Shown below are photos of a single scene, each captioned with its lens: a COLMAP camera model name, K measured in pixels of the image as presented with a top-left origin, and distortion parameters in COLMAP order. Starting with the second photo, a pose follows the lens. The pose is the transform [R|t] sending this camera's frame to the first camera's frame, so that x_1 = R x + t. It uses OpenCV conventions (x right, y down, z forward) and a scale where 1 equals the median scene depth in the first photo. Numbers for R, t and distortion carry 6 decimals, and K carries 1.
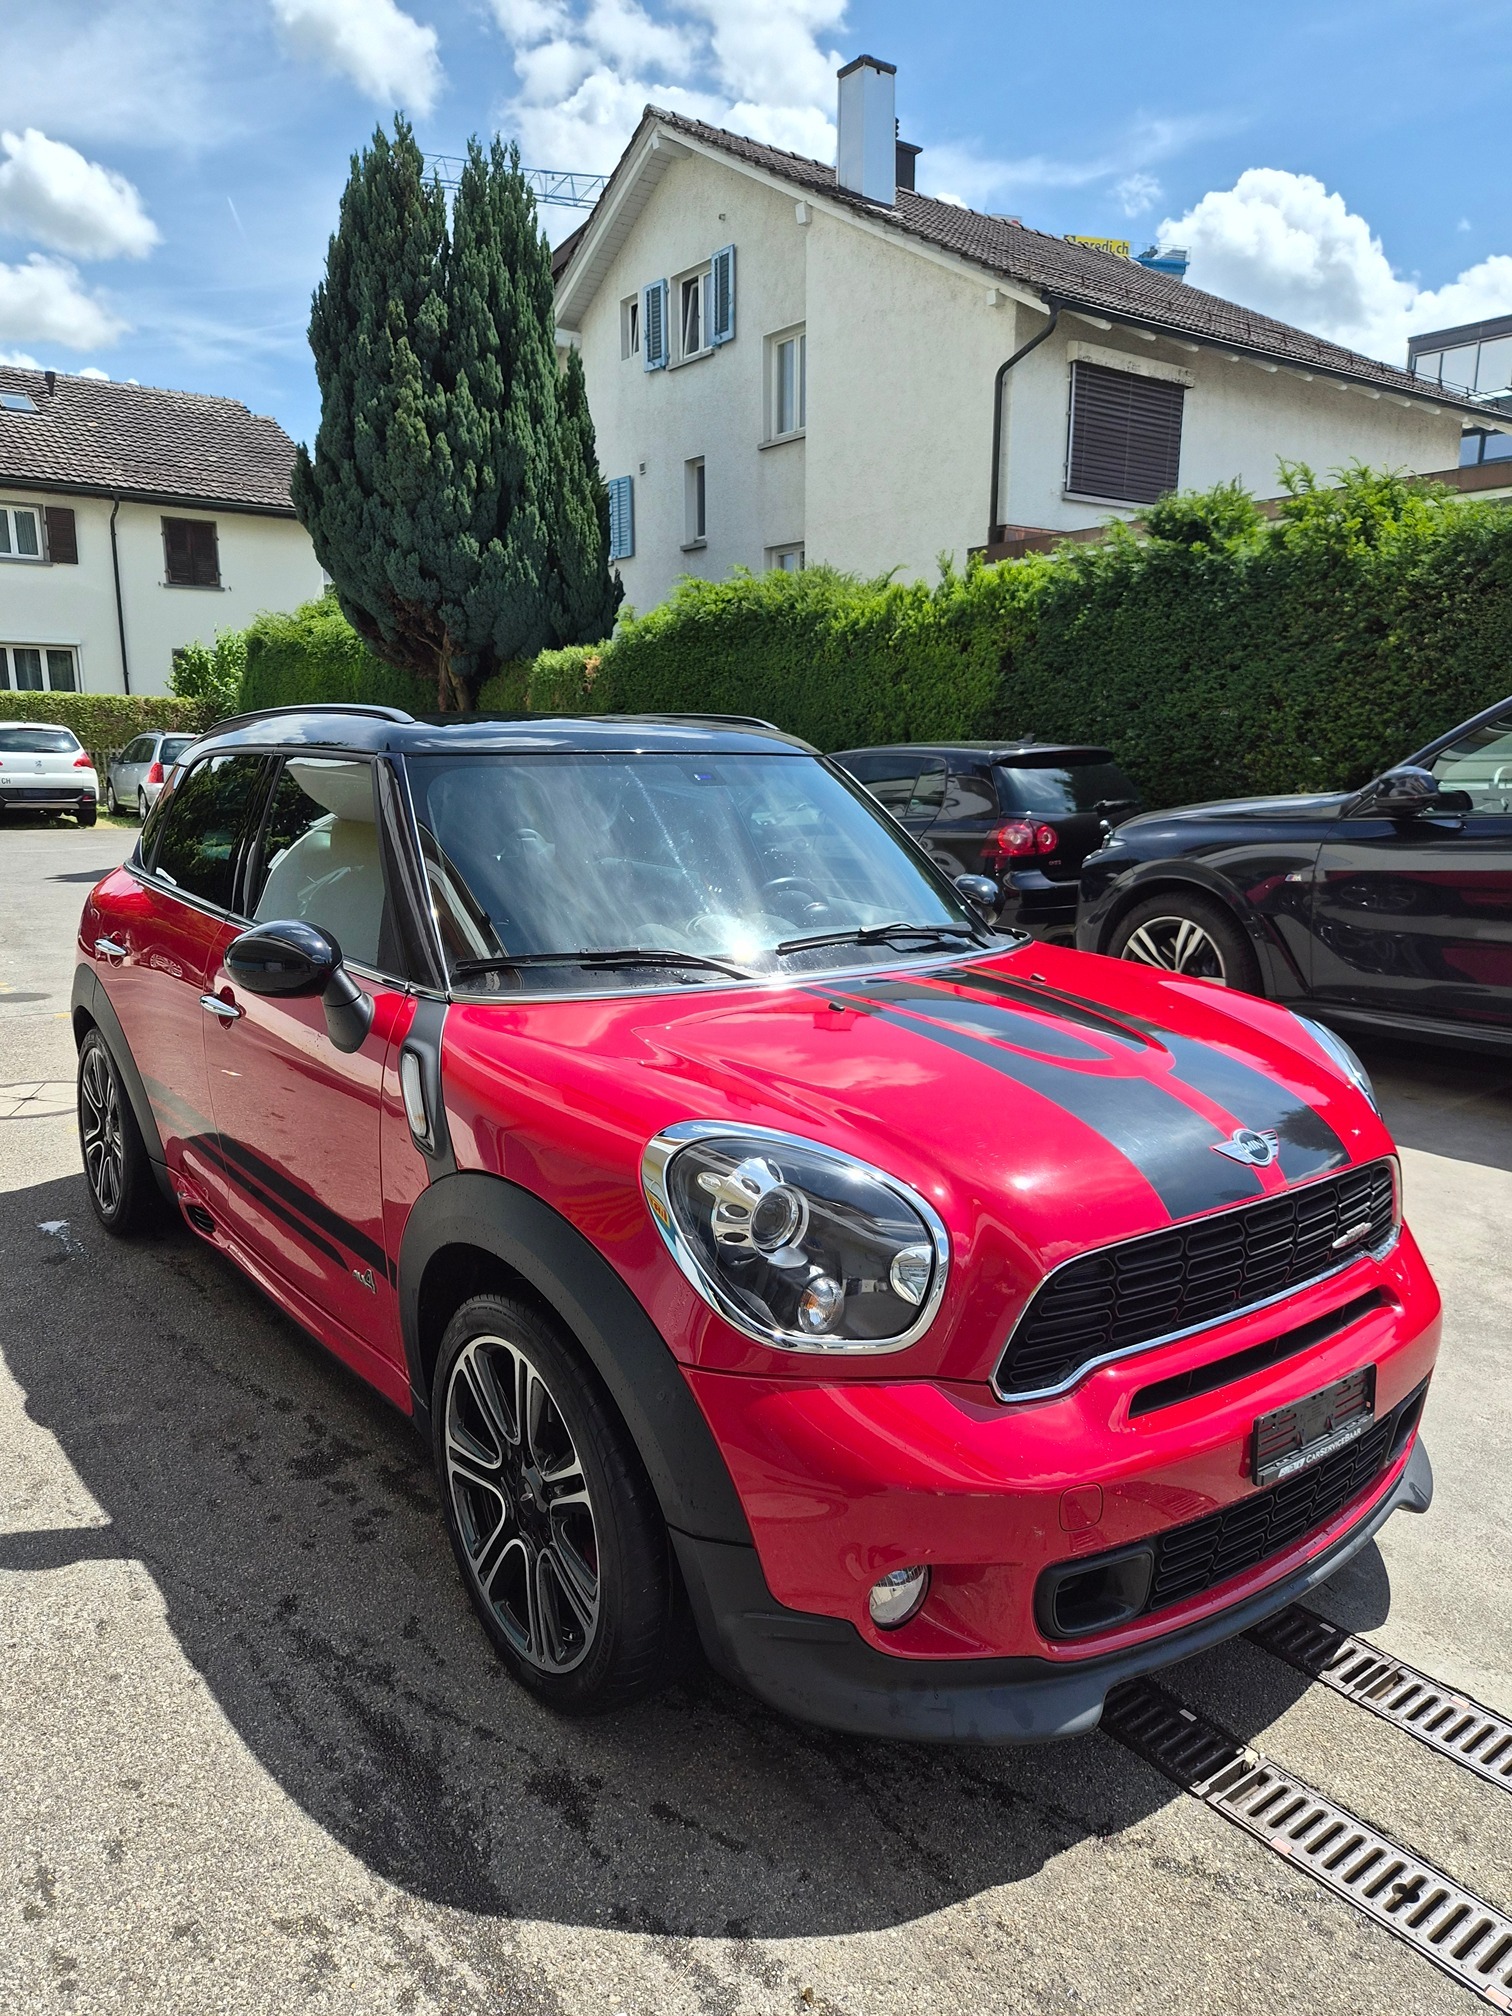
lens RADIAL K [[1362.7, 0, 756.0], [0, 1362.7, 1008.0], [0, 0, 1]] dist [0.054626, -0.057357]
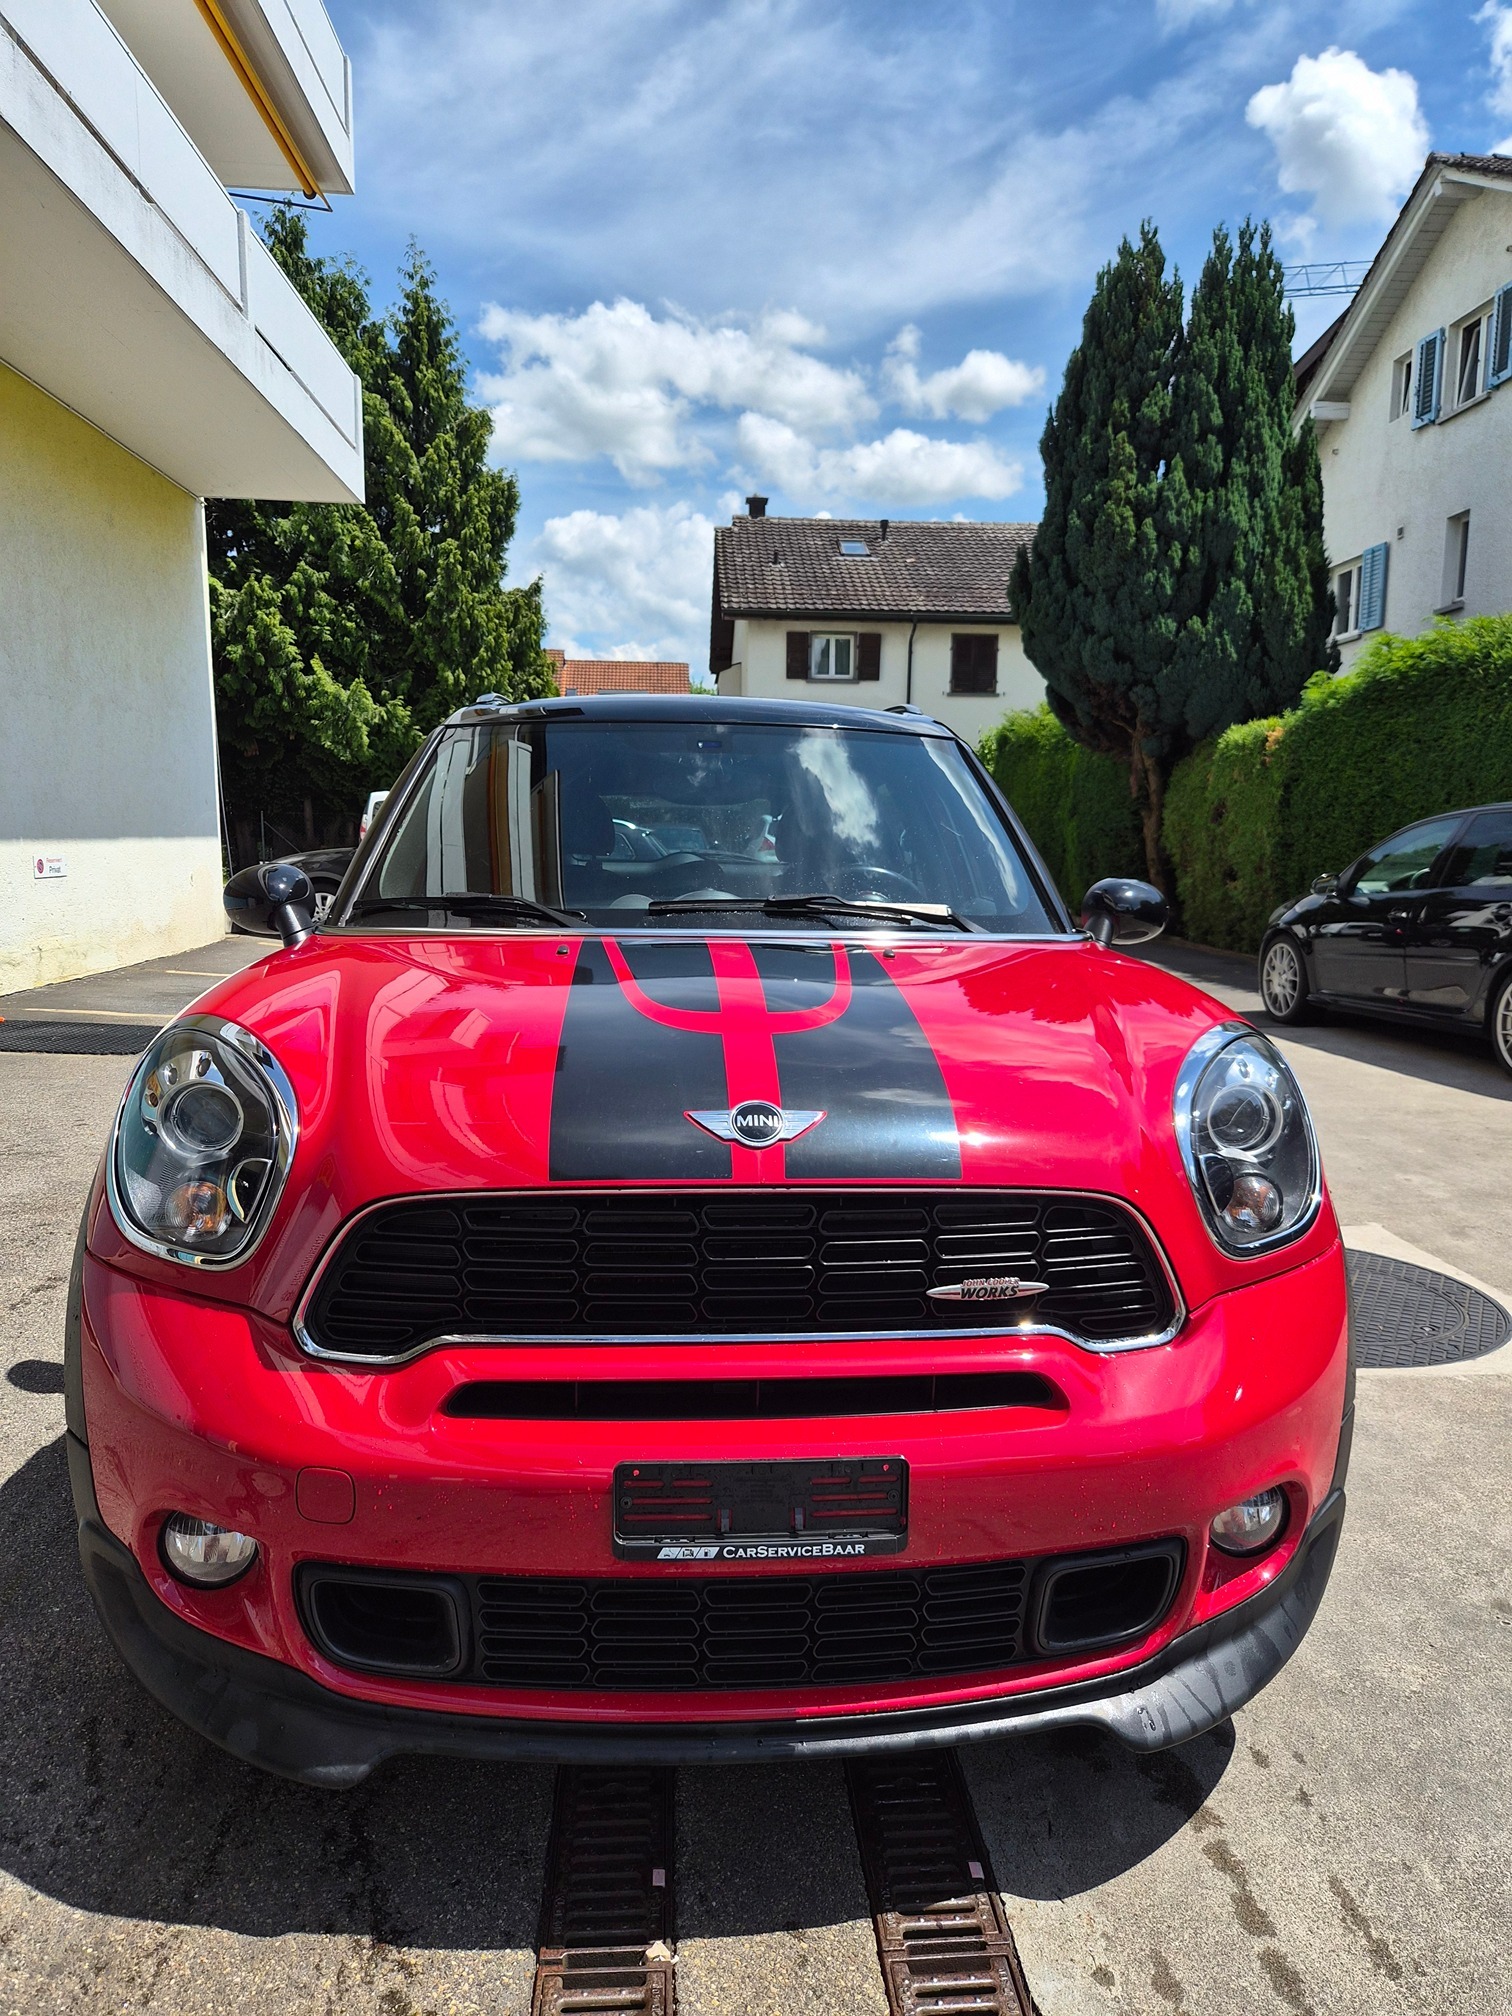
lens RADIAL K [[1350.0, 0, 768.9], [0, 1350.0, 1005.2], [0, 0, 1]] dist [0.046213, -0.040967]
pose [[0.842195, 0.070409, -0.534556, 0.092213], [-0.109965, 0.993028, -0.042453, 0.008266], [0.527840, 0.094536, 0.844066, 0.045212]]
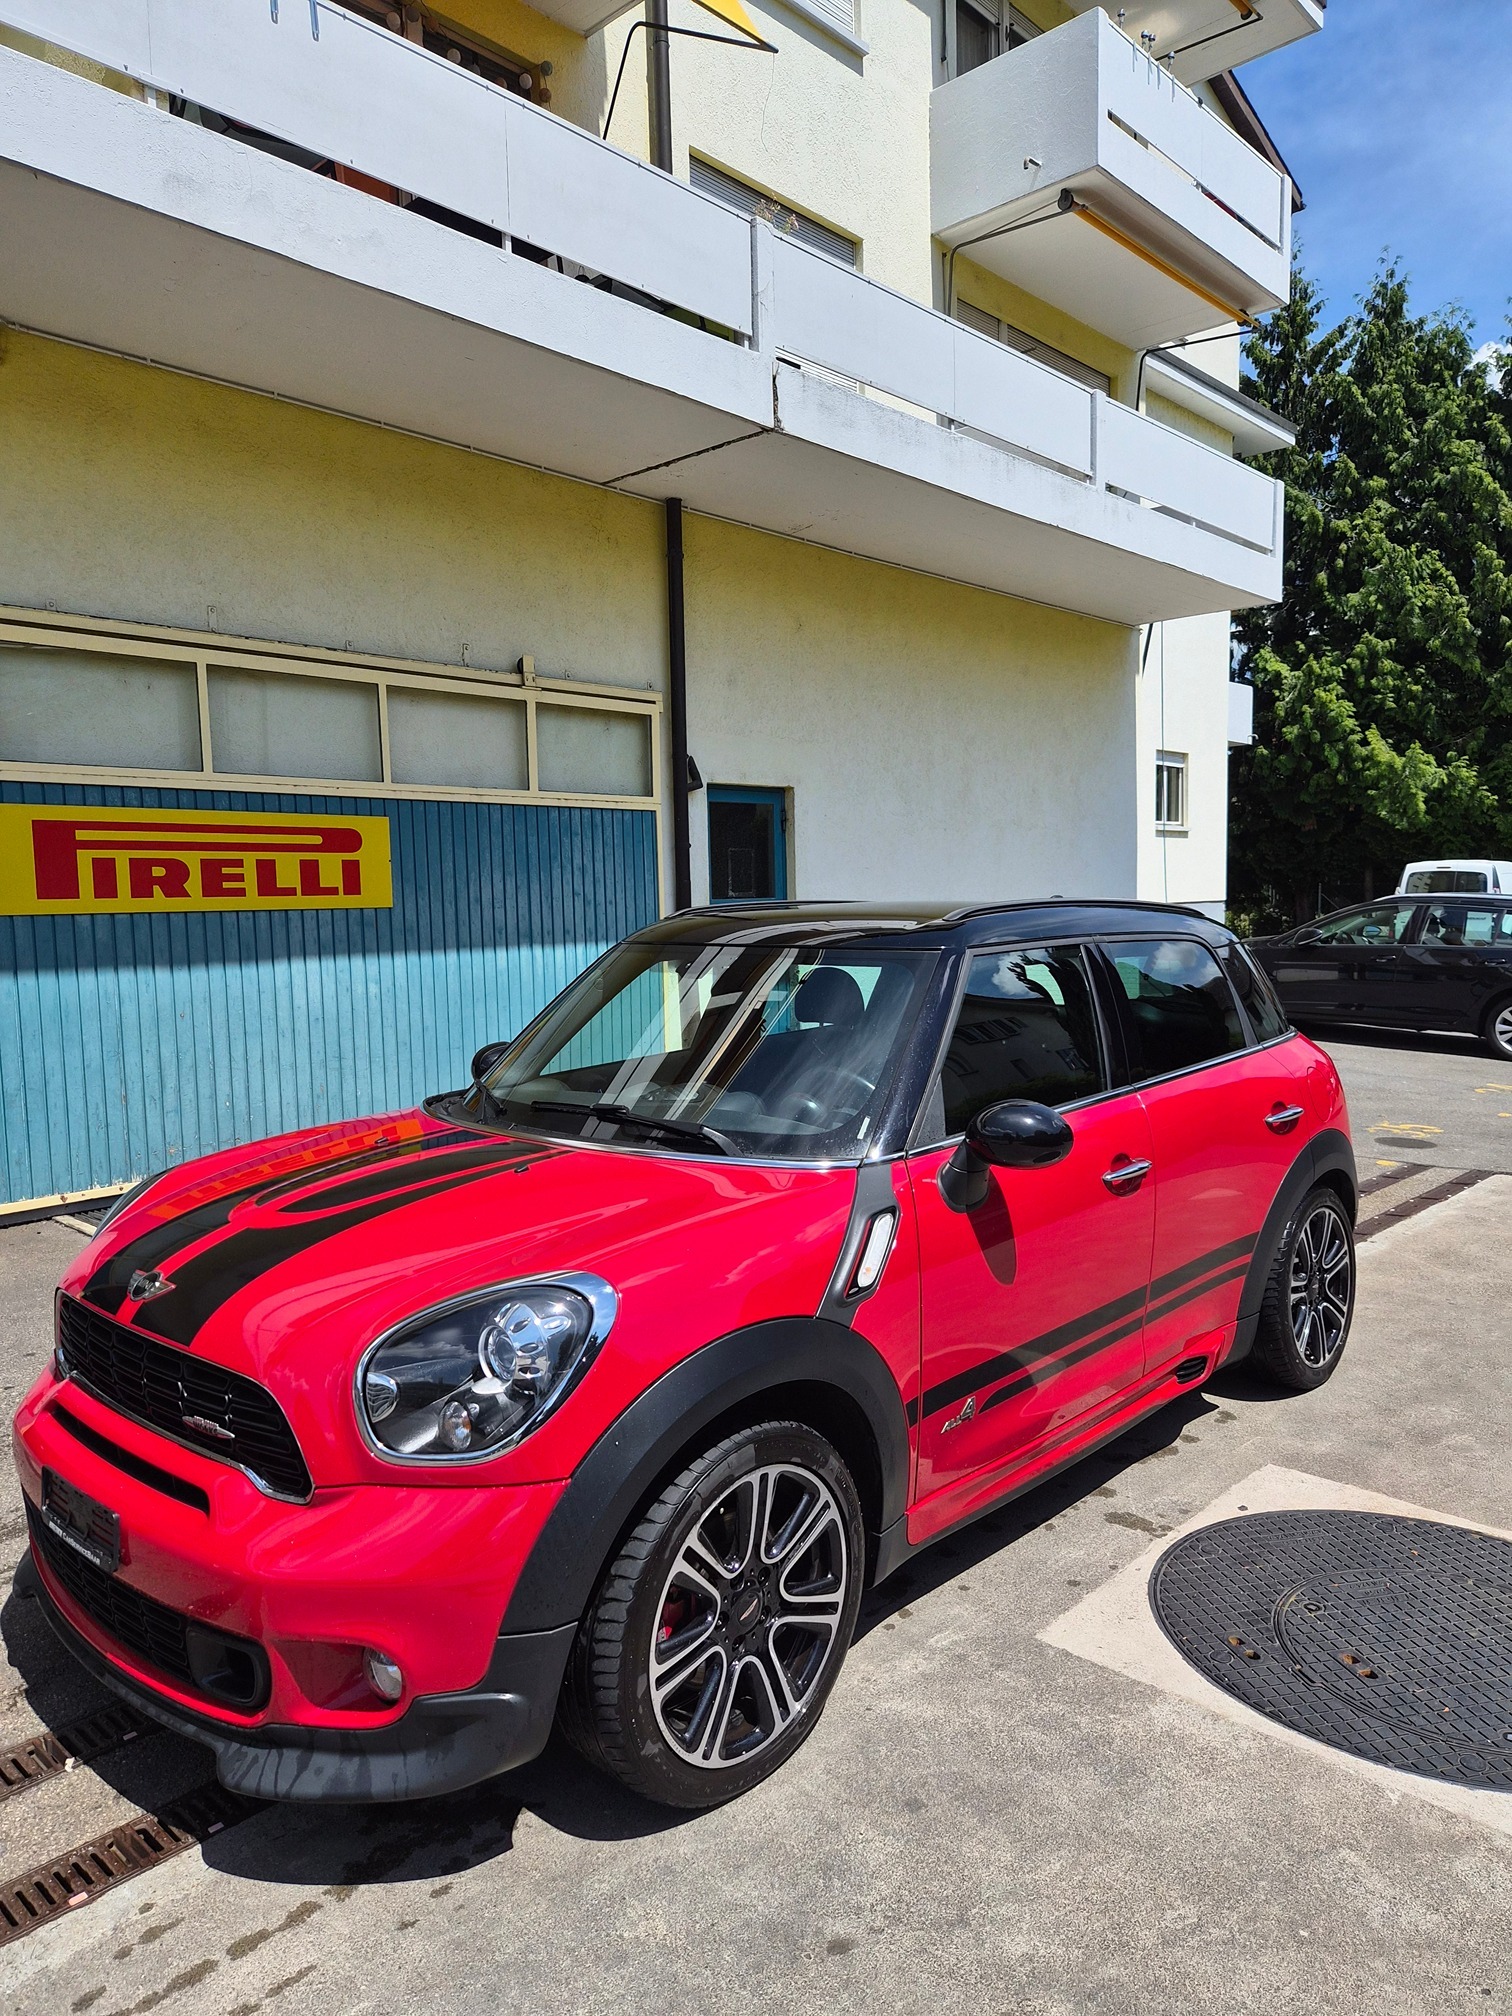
lens RADIAL K [[1335.8, 0, 756.0], [0, 1335.8, 1008.0], [0, 0, 1]] dist [0.052199, -0.043199]
pose [[0.169107, 0.072093, -0.982958, 0.196555], [-0.168786, 0.984706, 0.043183, -0.034657], [0.971038, 0.158607, 0.178689, 0.154497]]
